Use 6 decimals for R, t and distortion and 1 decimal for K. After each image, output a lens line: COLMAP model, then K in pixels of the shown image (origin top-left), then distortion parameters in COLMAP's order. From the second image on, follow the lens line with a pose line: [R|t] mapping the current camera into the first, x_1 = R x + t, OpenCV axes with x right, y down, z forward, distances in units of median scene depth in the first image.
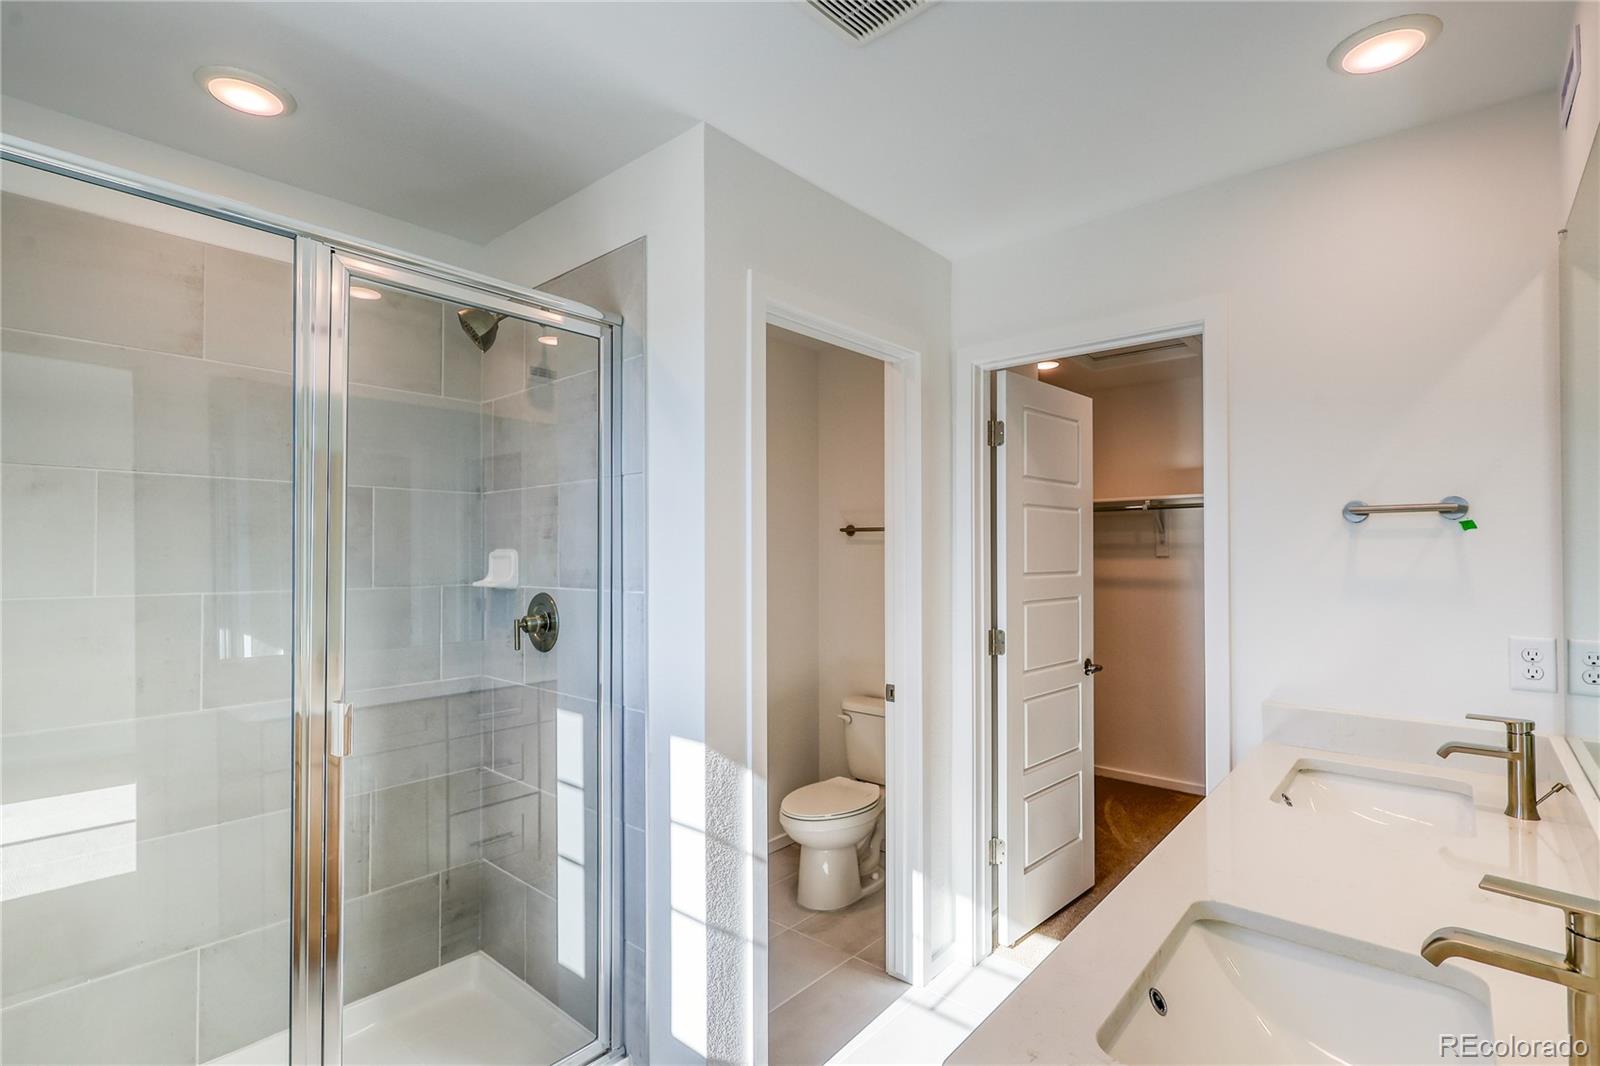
lens RADIAL K [[746.5, 0, 800.0], [0, 746.5, 533.0], [0, 0, 1]] dist [0.002805, 0.000398]
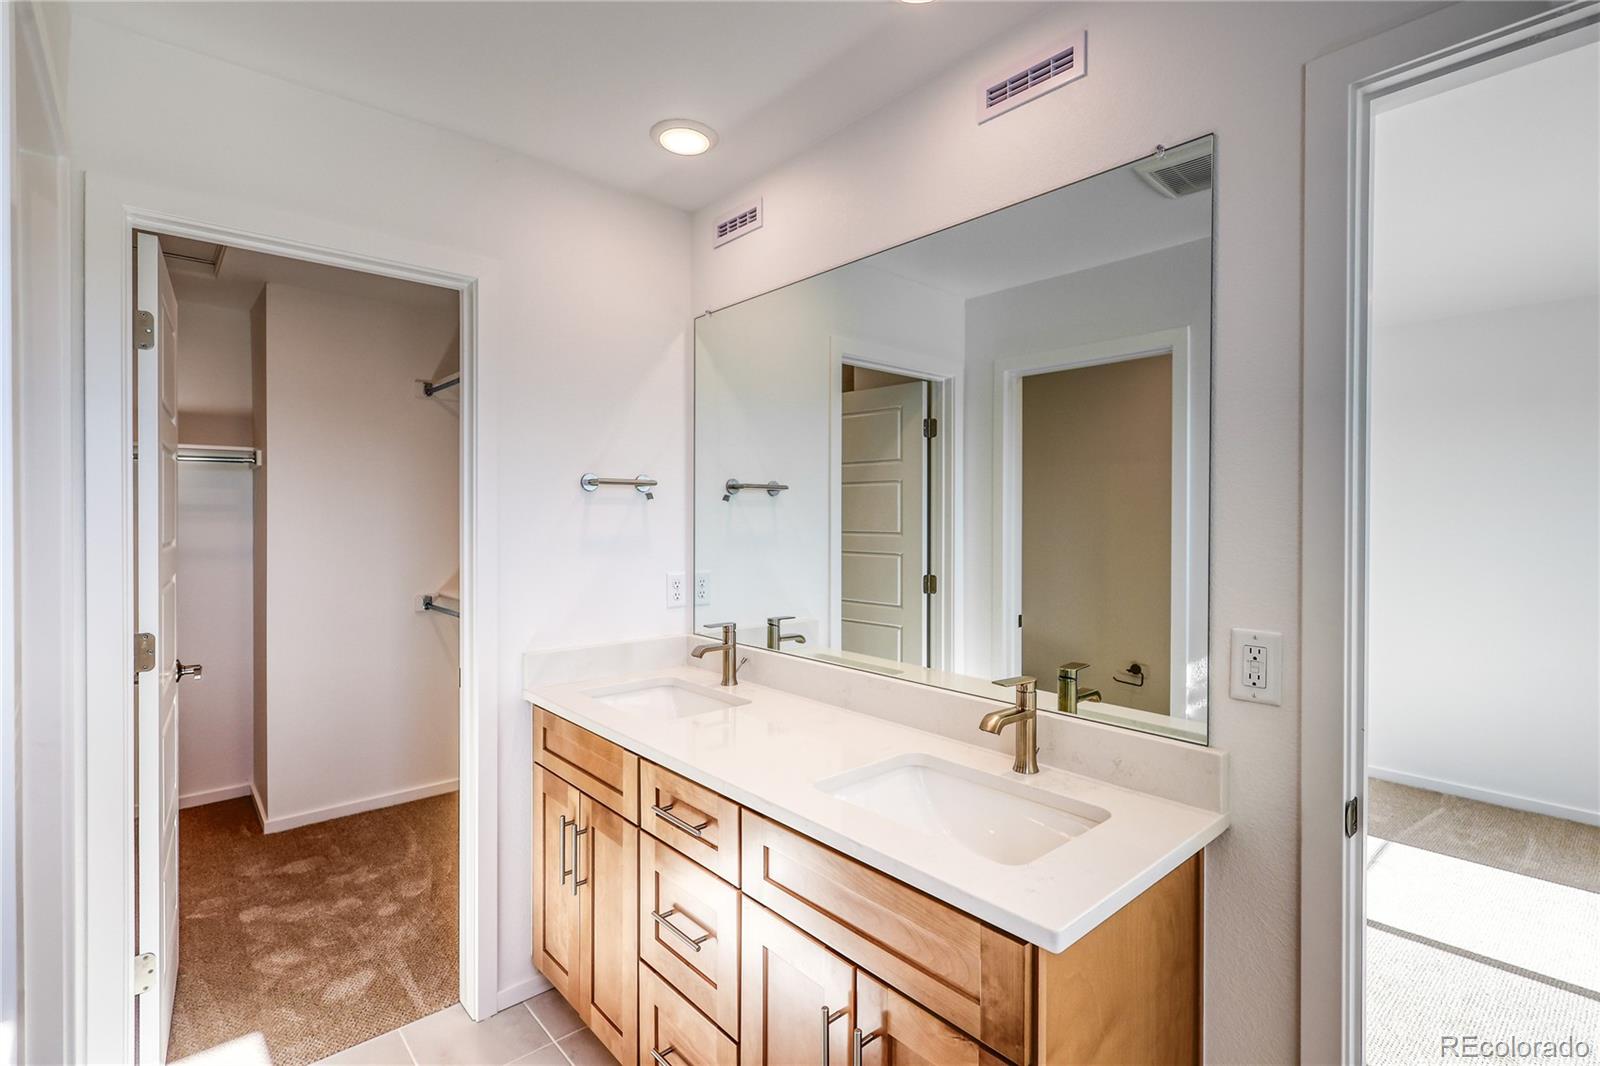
lens RADIAL K [[751.0, 0, 800.0], [0, 751.0, 533.0], [0, 0, 1]] dist [-0.000494, -0.000049]
pose [[0.137274, -0.021641, 0.990297, -0.482936], [-0.026826, 0.999313, 0.025557, 0.015380], [-0.990170, -0.030074, 0.136599, 0.553590]]
